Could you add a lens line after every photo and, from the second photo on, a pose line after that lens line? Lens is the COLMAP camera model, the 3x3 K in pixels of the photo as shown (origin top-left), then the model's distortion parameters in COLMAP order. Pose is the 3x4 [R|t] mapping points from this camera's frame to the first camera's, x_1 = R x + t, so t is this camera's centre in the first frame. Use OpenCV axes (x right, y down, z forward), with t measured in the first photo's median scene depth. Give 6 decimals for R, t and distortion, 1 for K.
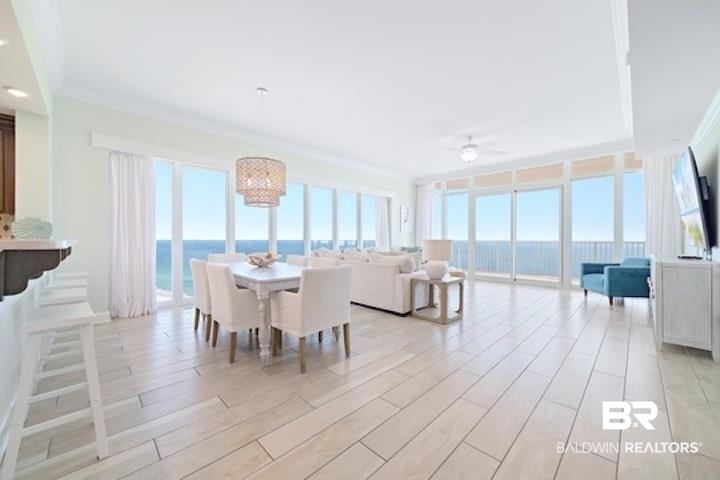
lens RADIAL K [[275.9, 0, 360.0], [0, 275.9, 240.0], [0, 0, 1]] dist [-0.000129, 0.000028]
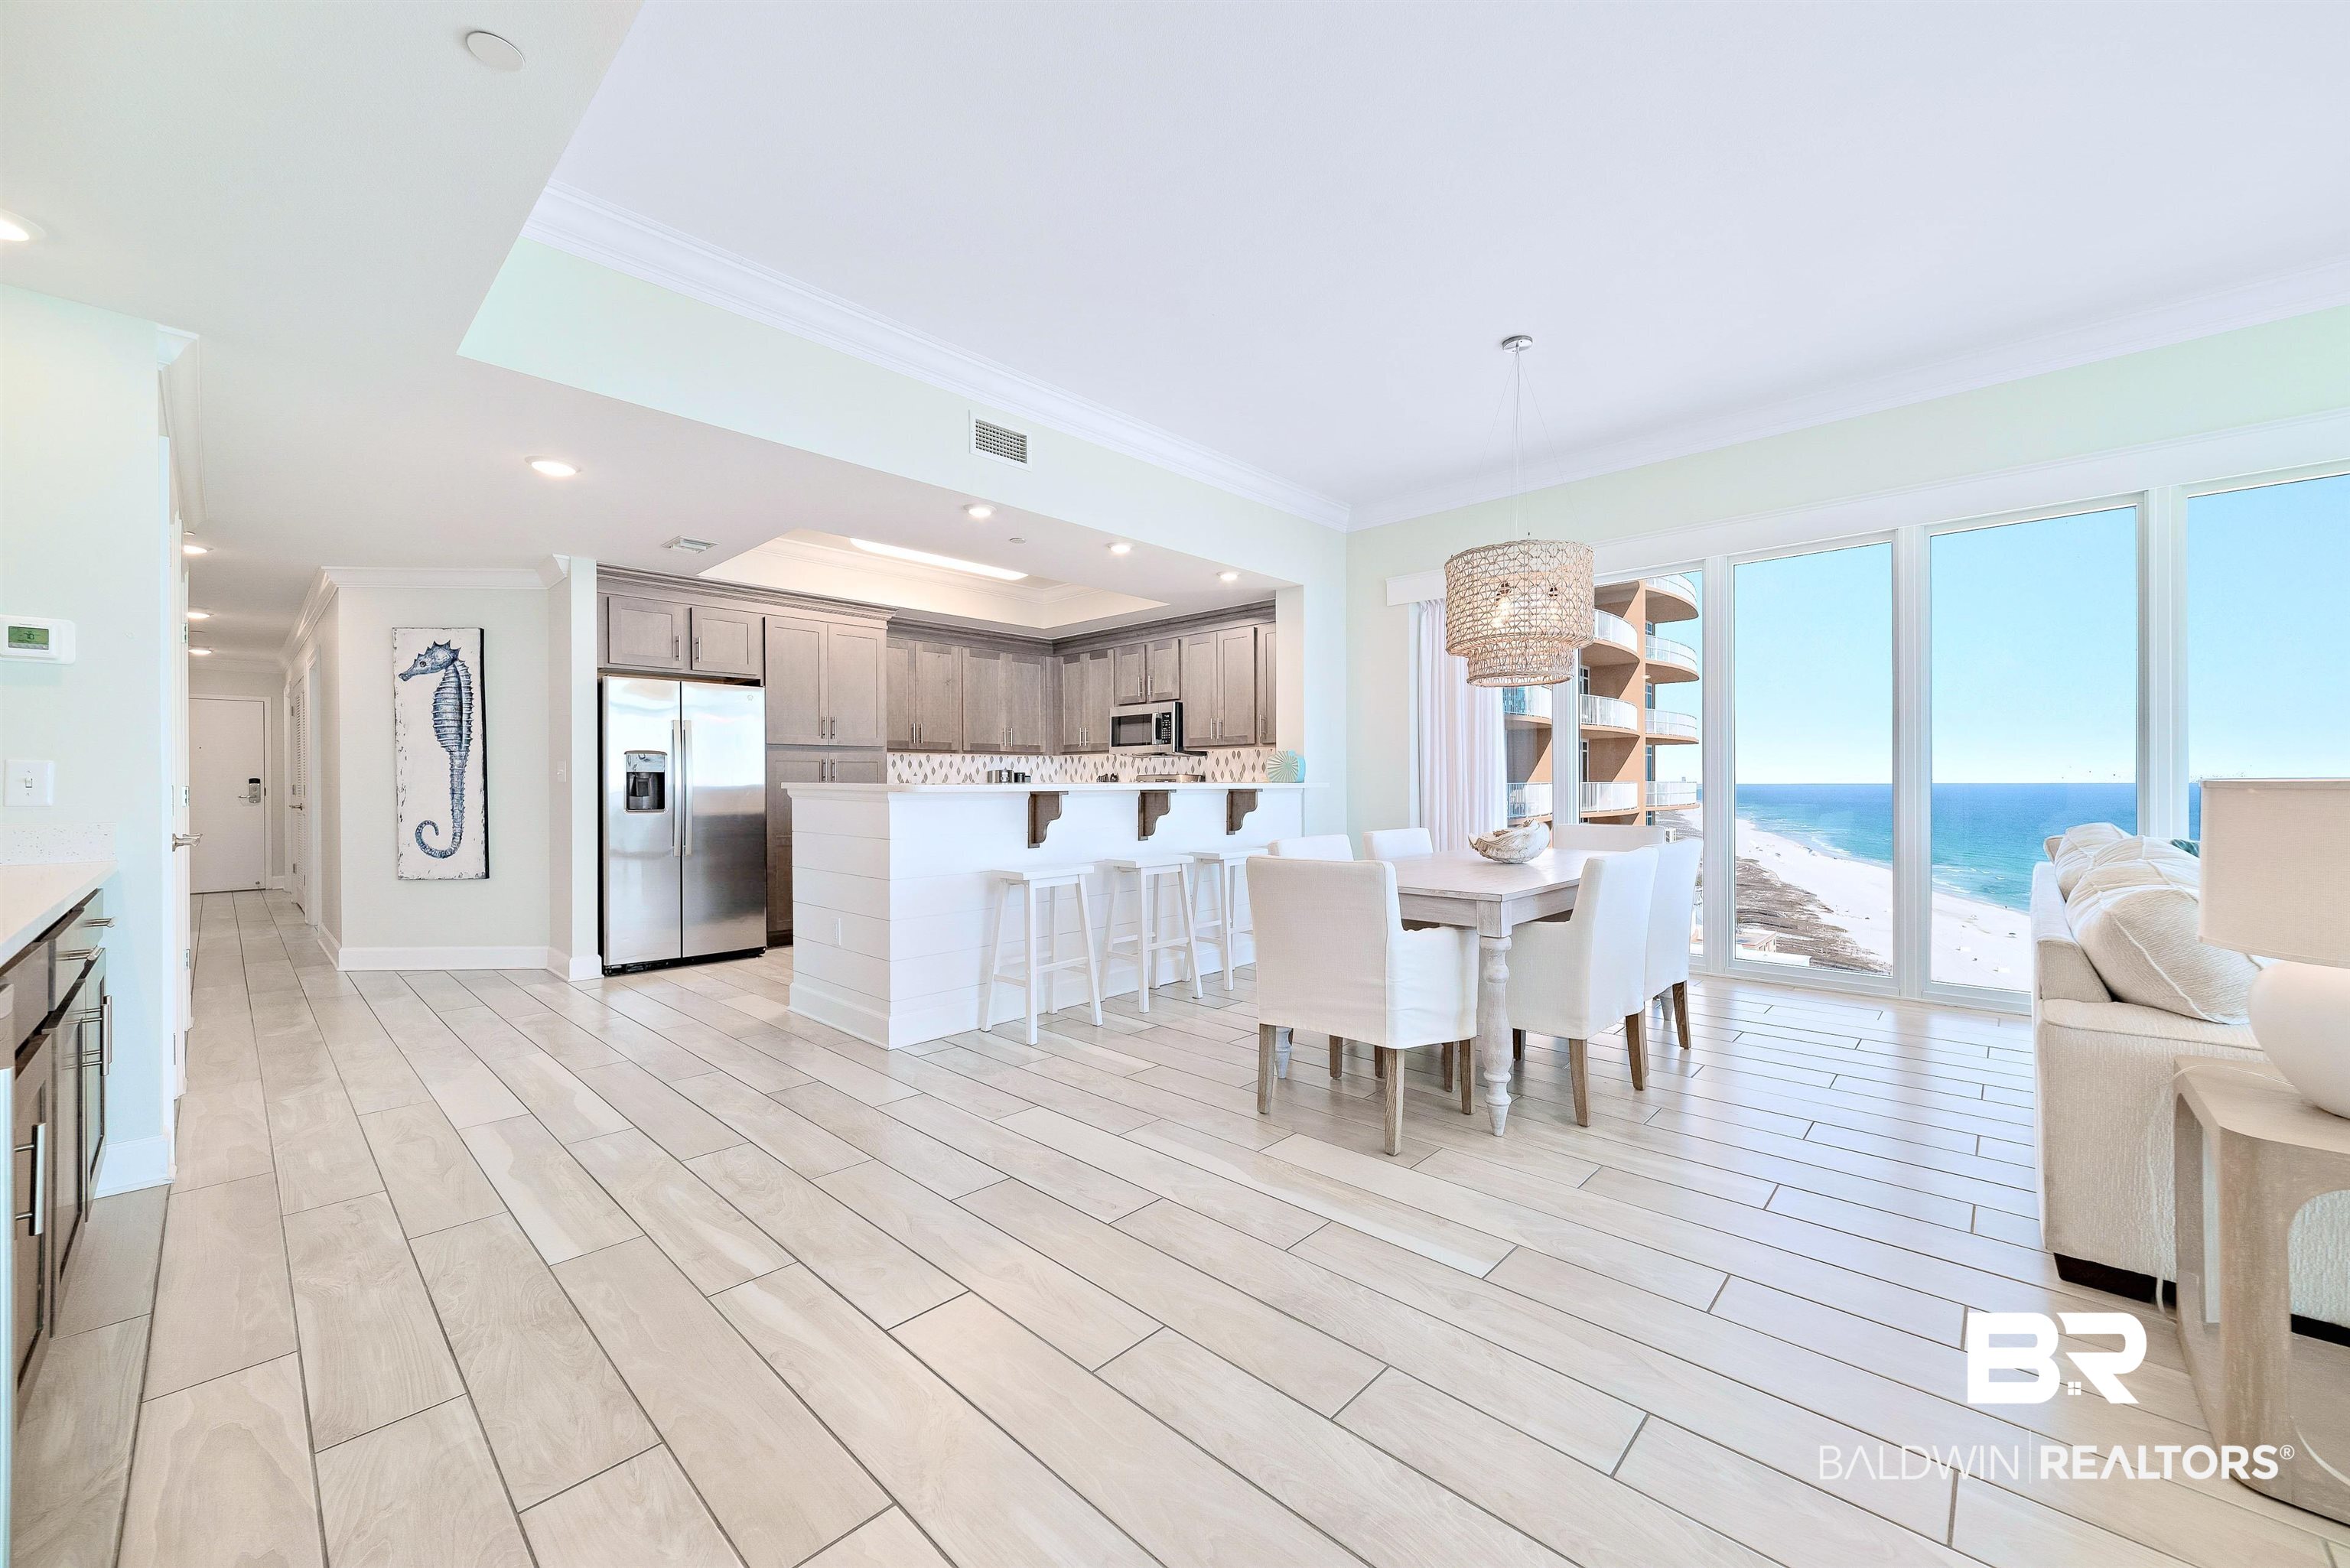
lens RADIAL K [[909.7, 0, 1179.9], [0, 909.7, 787.3], [0, 0, 1]] dist [0.000215, 0.000055]
pose [[0.029396, 0.000631, -0.999568, 0.498731], [0.003526, 0.999994, 0.000734, 0.001406], [0.999562, -0.003546, 0.029393, 0.373120]]
